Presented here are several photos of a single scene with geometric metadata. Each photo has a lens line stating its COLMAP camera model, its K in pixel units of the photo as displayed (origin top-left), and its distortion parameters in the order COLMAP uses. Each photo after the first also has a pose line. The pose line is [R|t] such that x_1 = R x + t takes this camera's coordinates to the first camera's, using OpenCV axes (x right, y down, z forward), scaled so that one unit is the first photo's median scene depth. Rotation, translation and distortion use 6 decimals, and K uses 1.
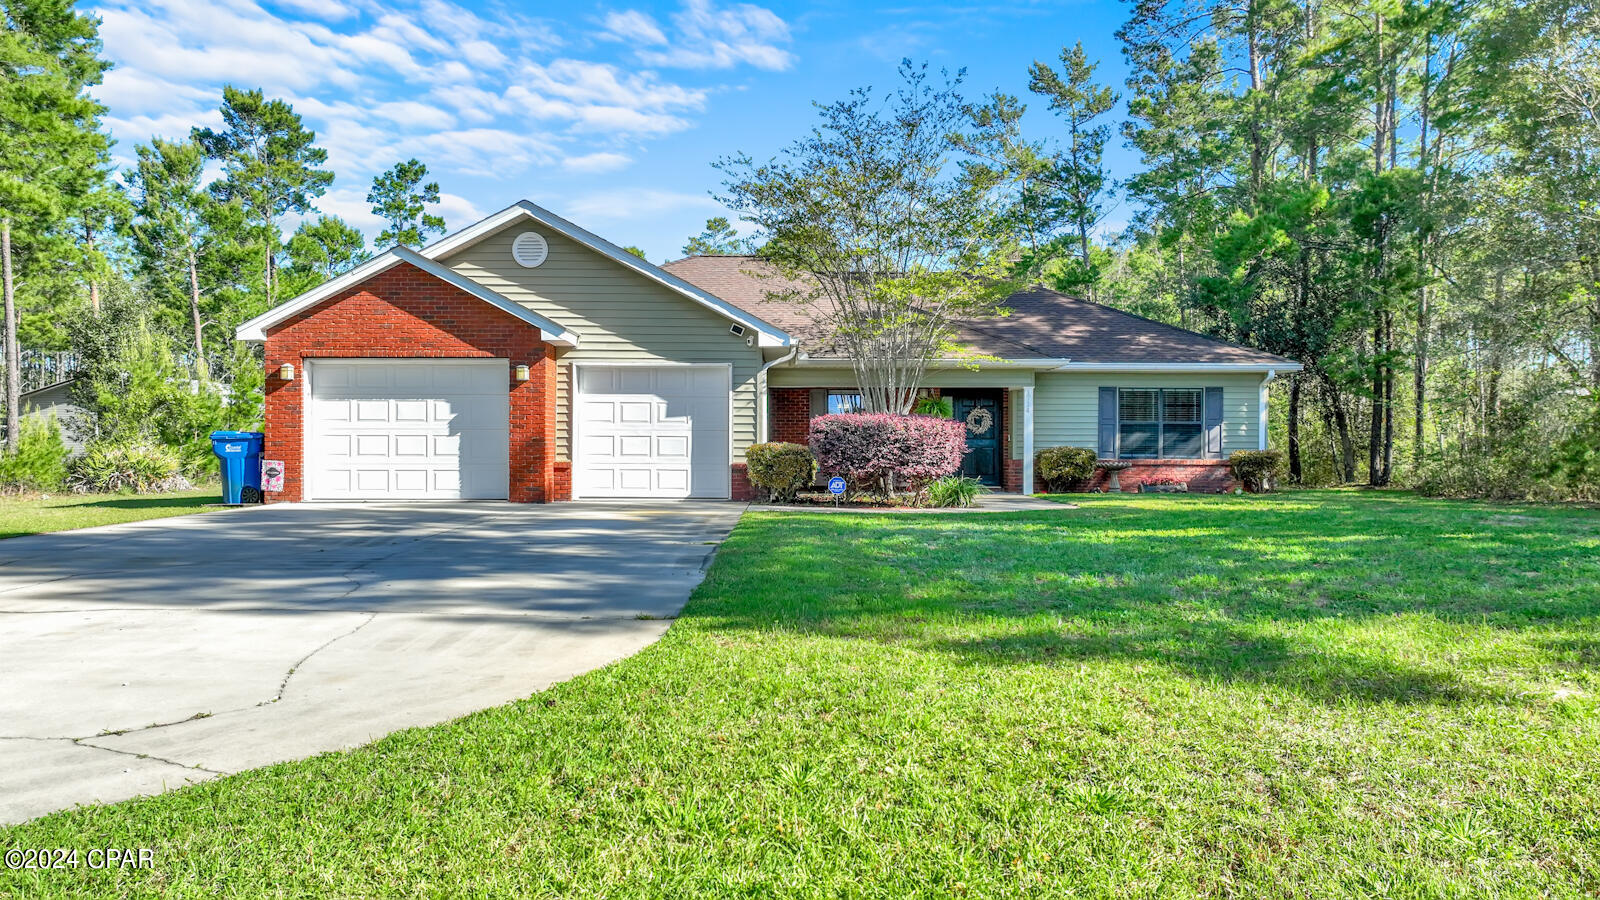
lens RADIAL K [[1159.5, 0, 803.4], [0, 1159.5, 448.3], [0, 0, 1]] dist [0.008596, 0.009034]
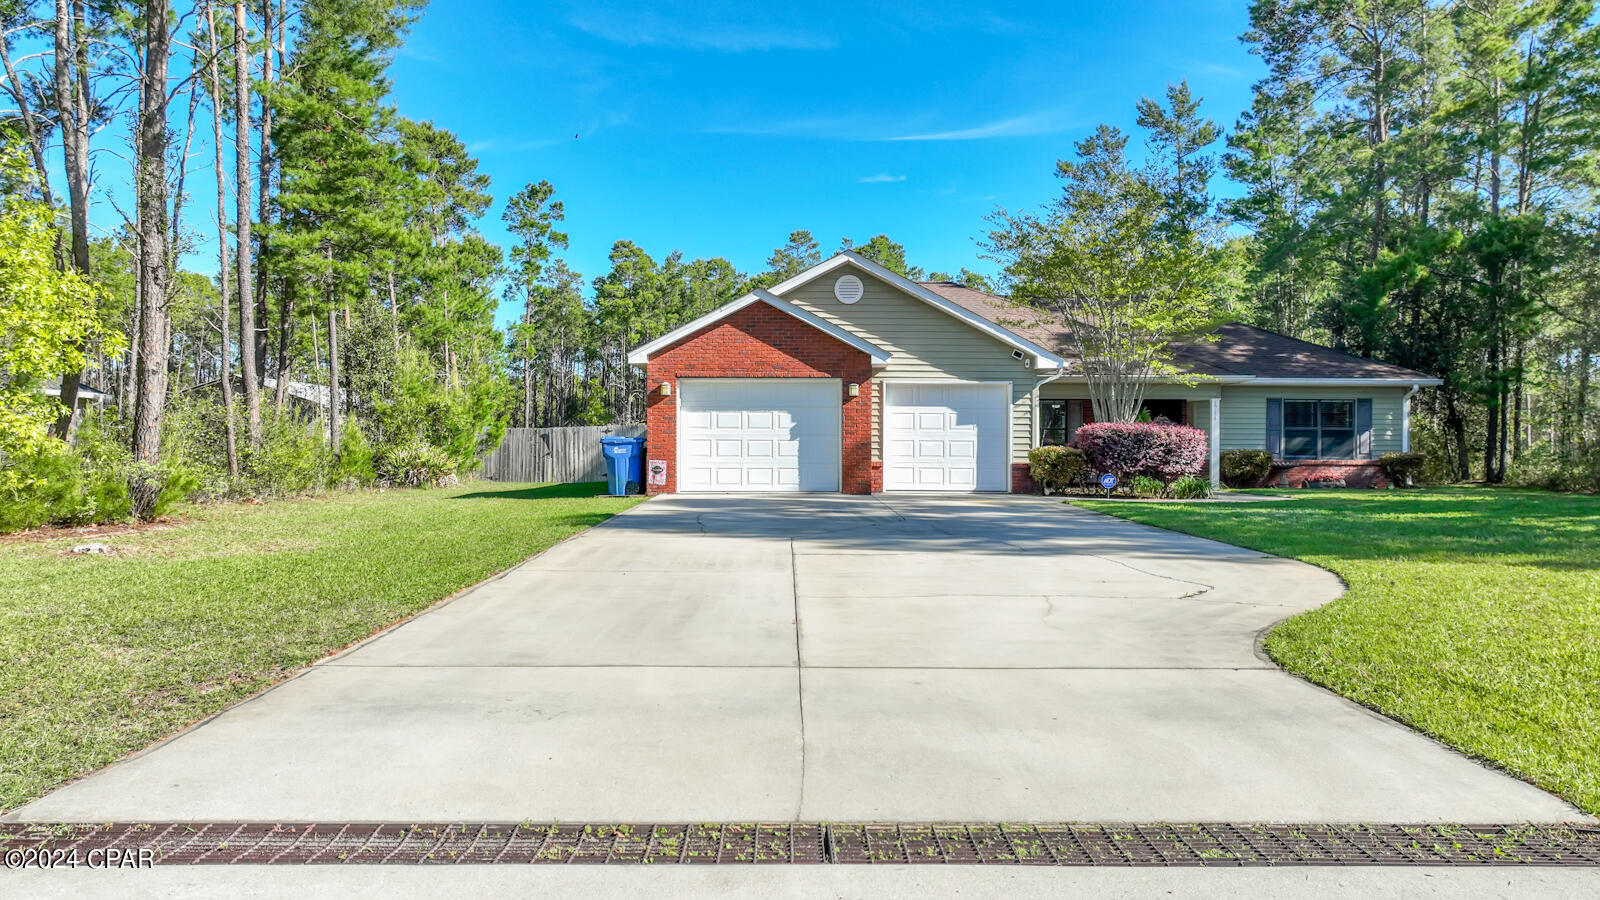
lens RADIAL K [[1159.5, 0, 803.5], [0, 1159.5, 450.8], [0, 0, 1]] dist [0.008596, 0.009034]
pose [[0.999990, 0.001194, 0.004236, -0.223264], [-0.001206, 0.999995, 0.002858, -0.002392], [-0.004233, -0.002863, 0.999987, -0.179326]]
